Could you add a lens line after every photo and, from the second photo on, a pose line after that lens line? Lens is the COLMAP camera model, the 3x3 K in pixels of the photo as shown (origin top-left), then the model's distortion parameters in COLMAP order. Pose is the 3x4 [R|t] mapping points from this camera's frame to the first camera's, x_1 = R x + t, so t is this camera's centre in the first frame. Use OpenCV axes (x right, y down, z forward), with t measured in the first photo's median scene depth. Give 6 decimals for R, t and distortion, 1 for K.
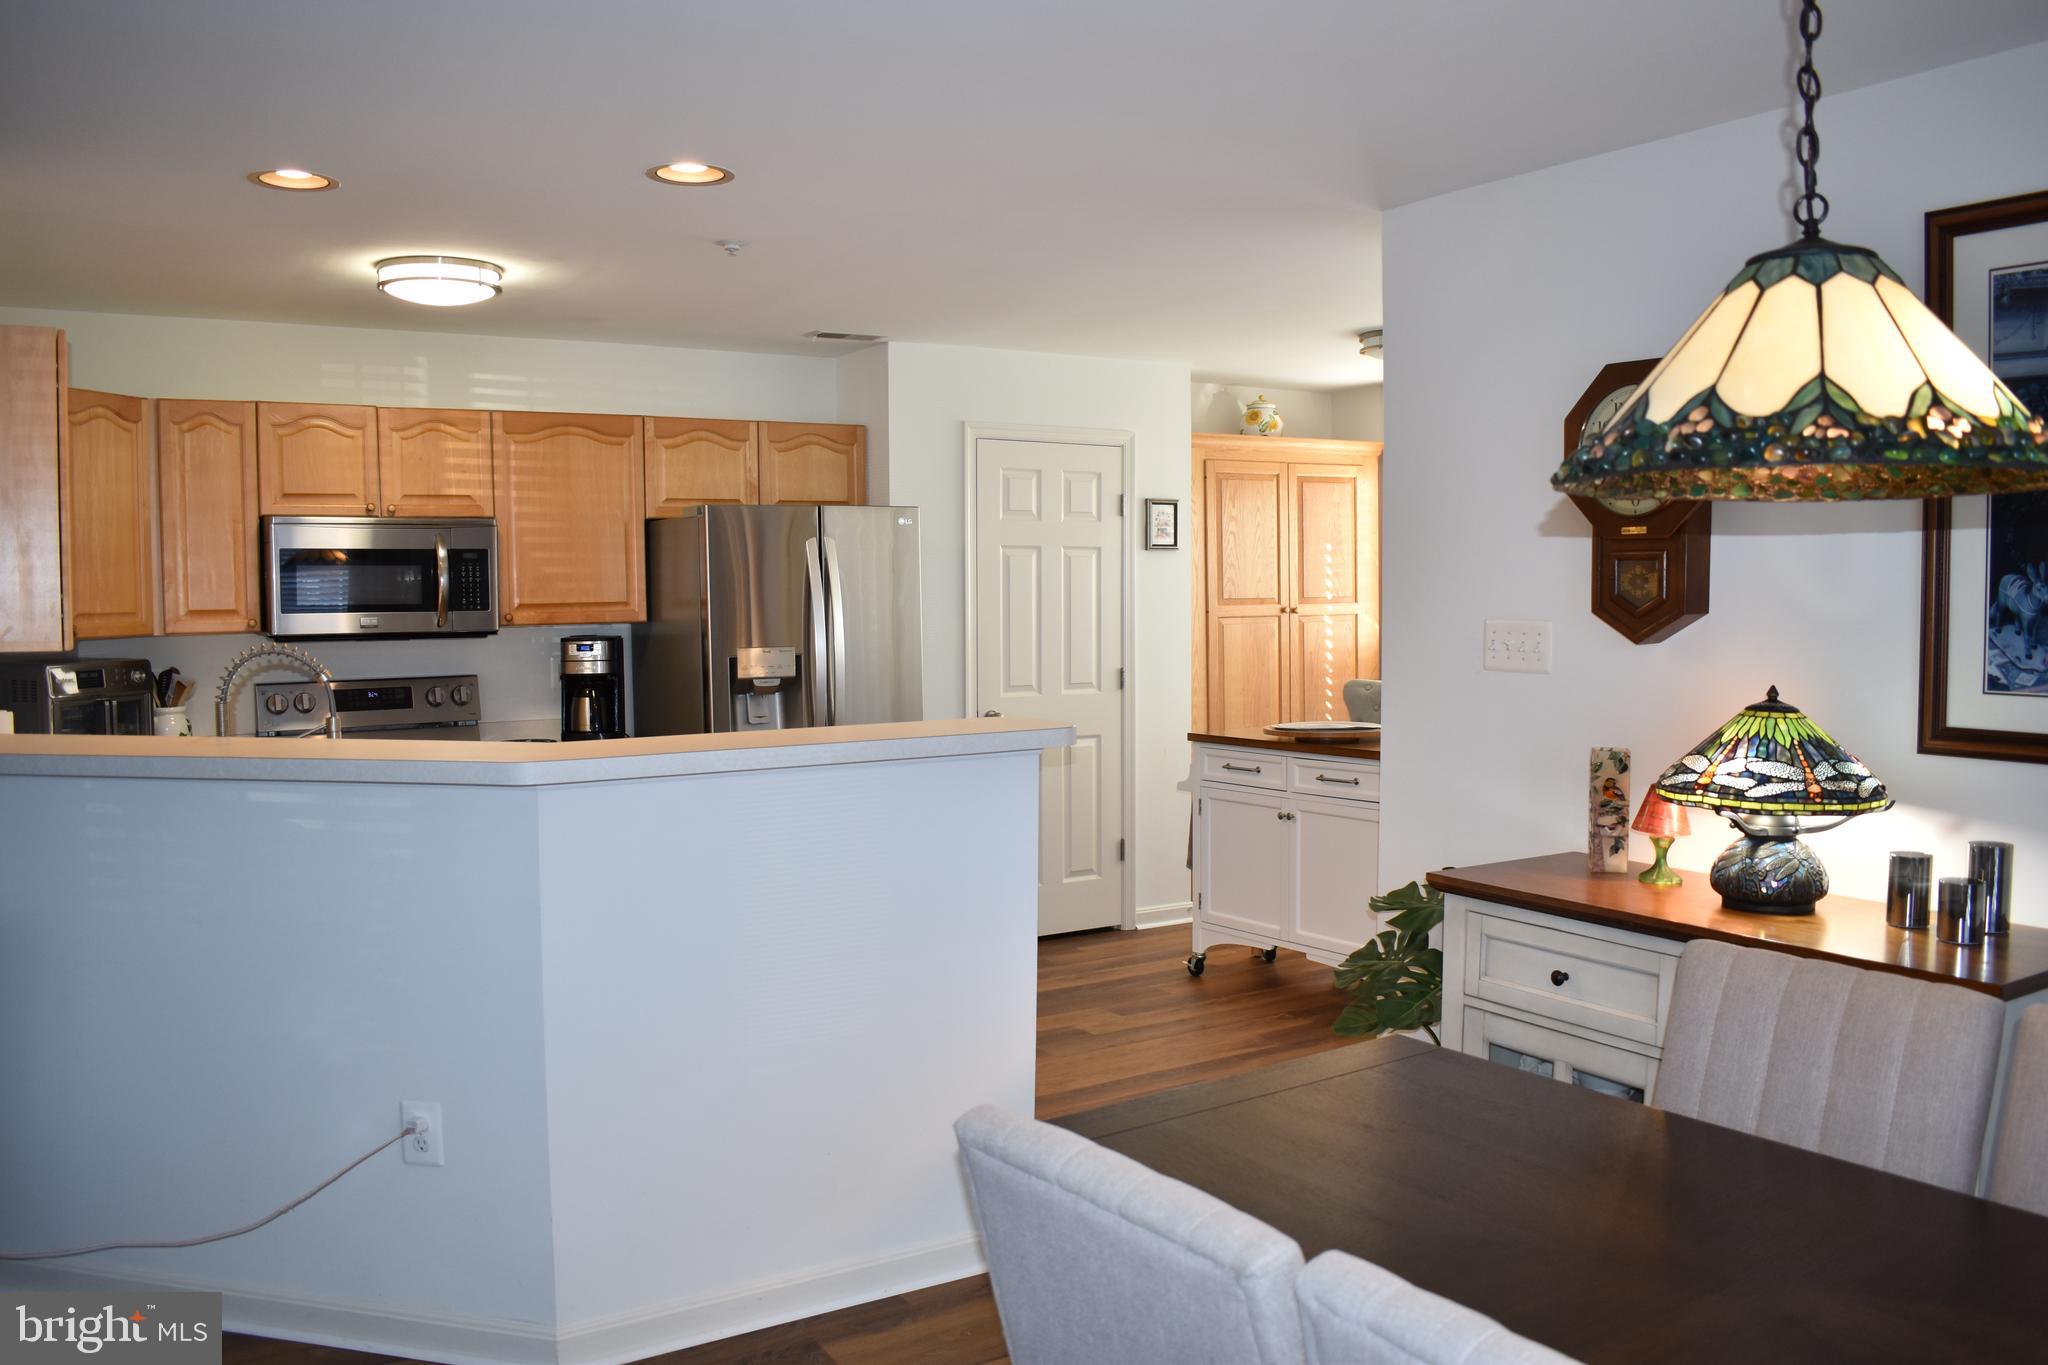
lens RADIAL K [[1608.1, 0, 1024.0], [0, 1608.1, 682.5], [0, 0, 1]] dist [-0.089741, 0.005914]
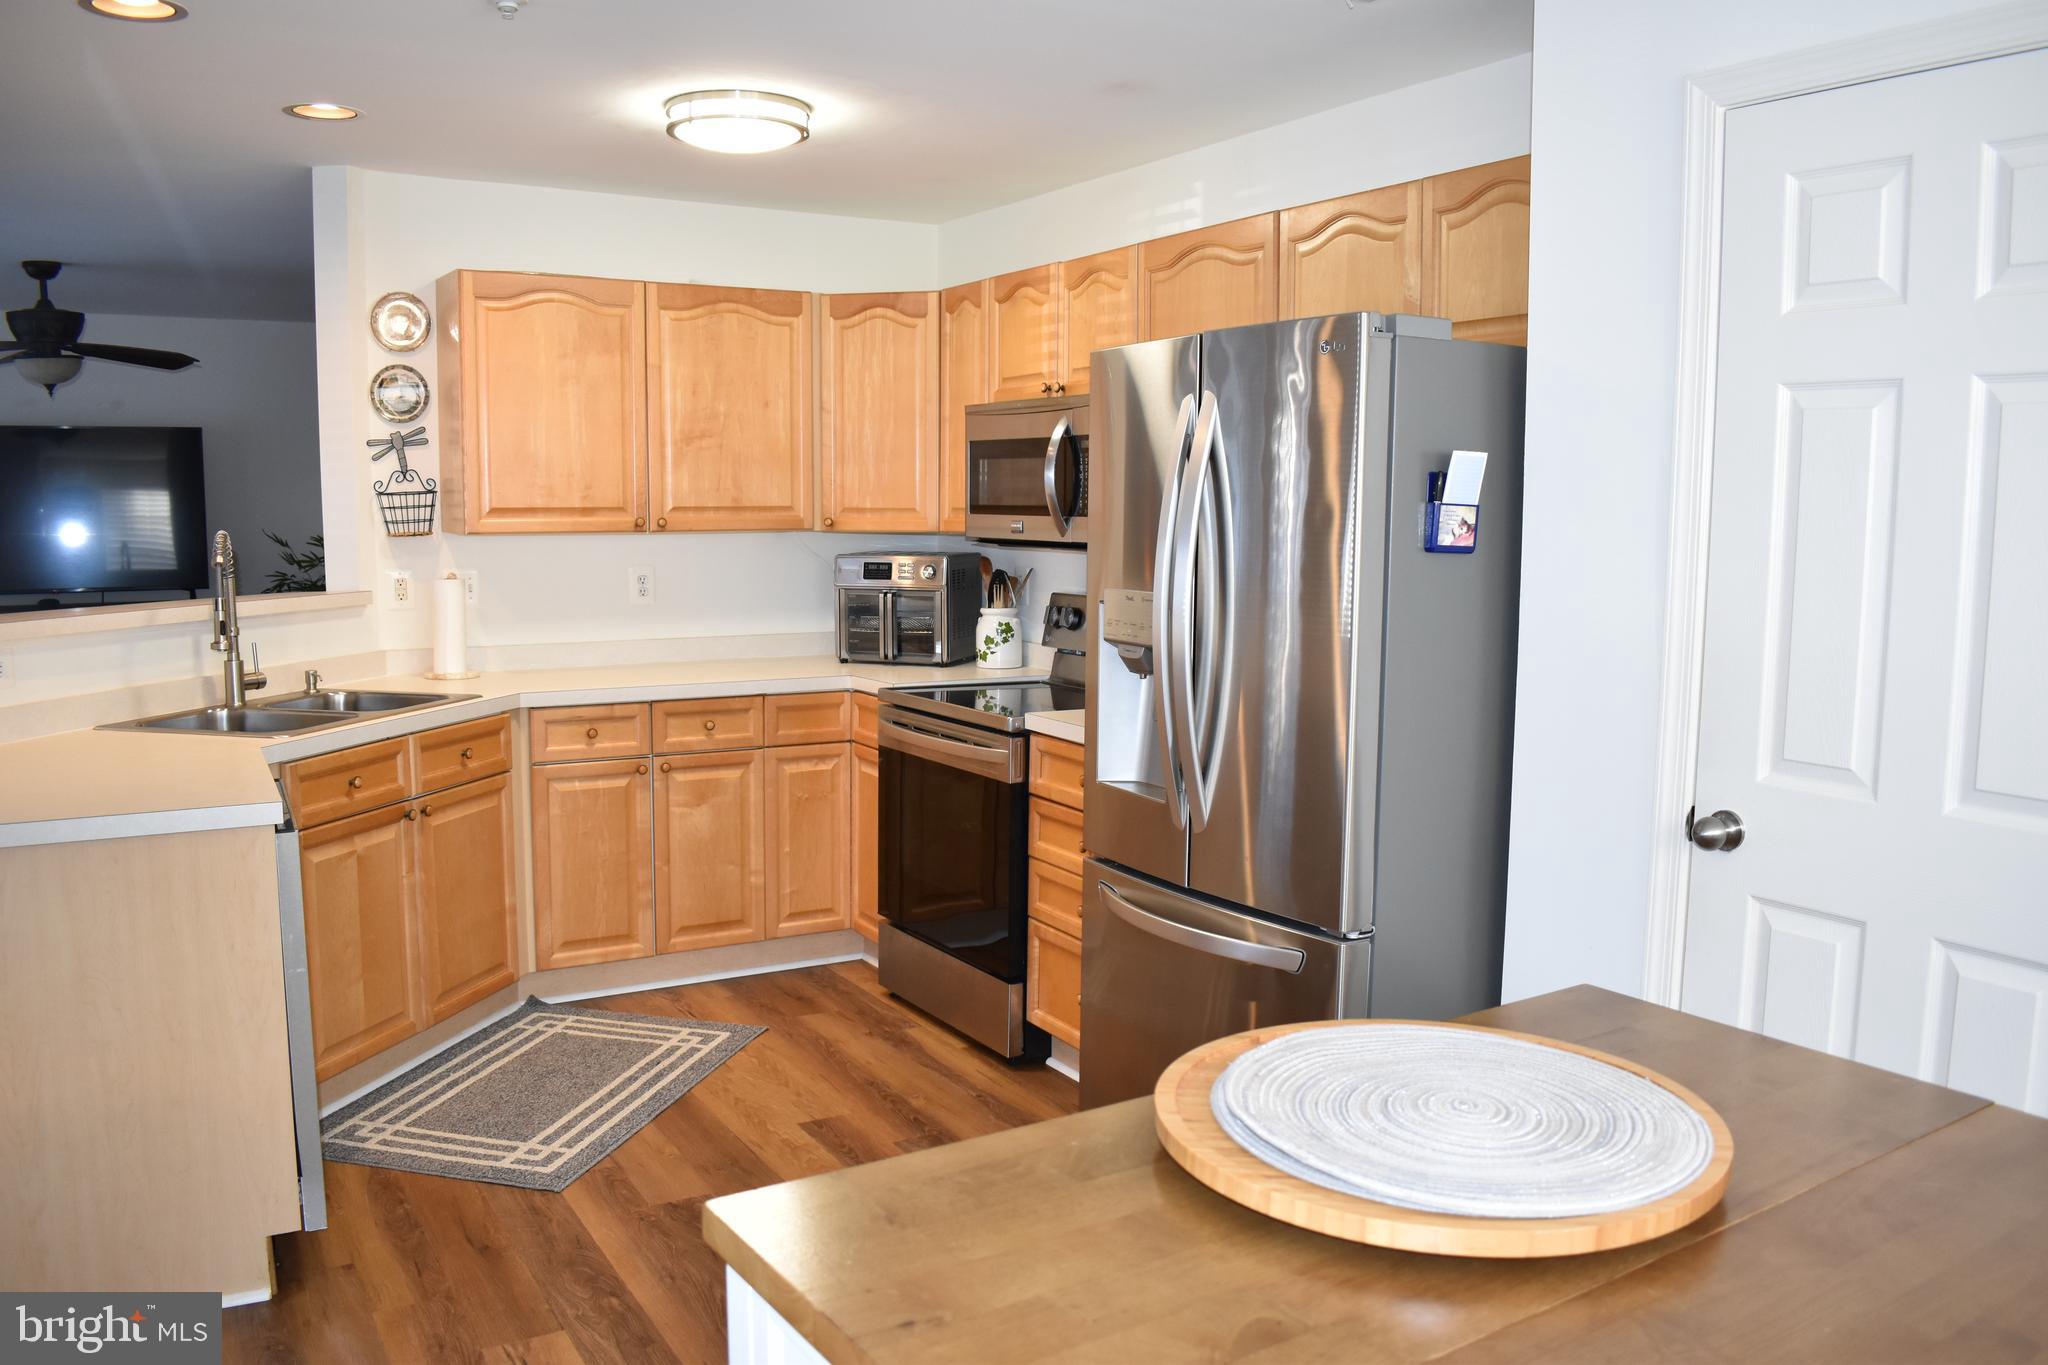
lens RADIAL K [[1611.5, 0, 1024.4], [0, 1611.5, 678.9], [0, 0, 1]] dist [-0.085476, 0.006002]
pose [[-0.011914, 0.120448, -0.992648, 0.395583], [-0.064422, 0.990564, 0.120968, -0.054850], [0.997852, 0.065390, -0.004042, 0.912175]]
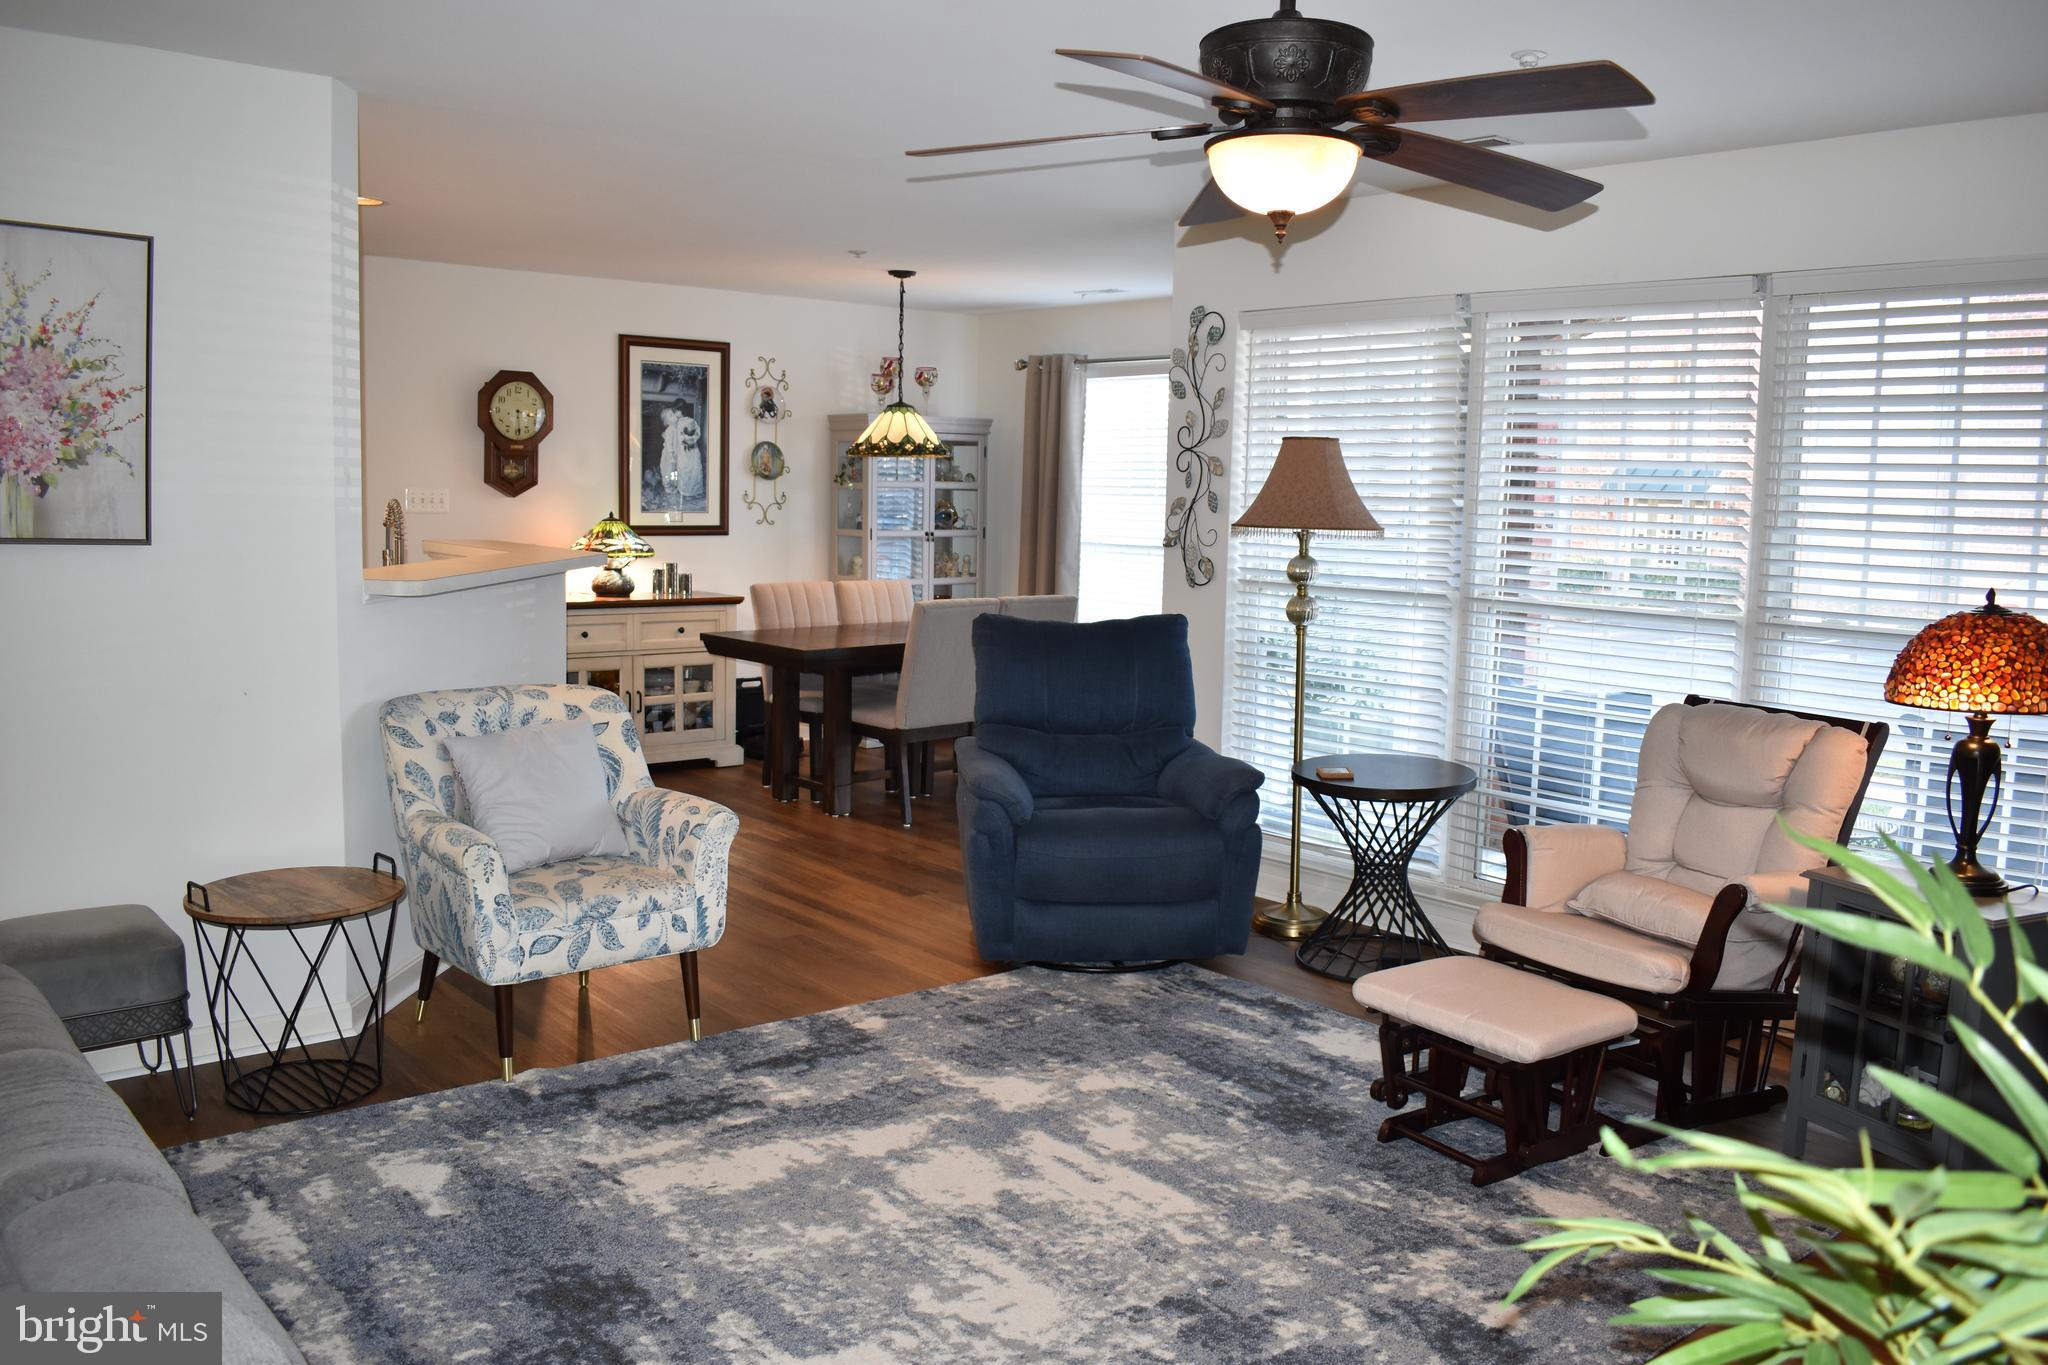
lens RADIAL K [[1611.5, 0, 1024.4], [0, 1611.5, 678.9], [0, 0, 1]] dist [-0.085476, 0.006002]
pose [[-0.168393, -0.110151, 0.979546, -1.116852], [0.031824, 0.992611, 0.117091, -0.005477], [-0.985206, 0.050890, -0.163643, 0.384173]]
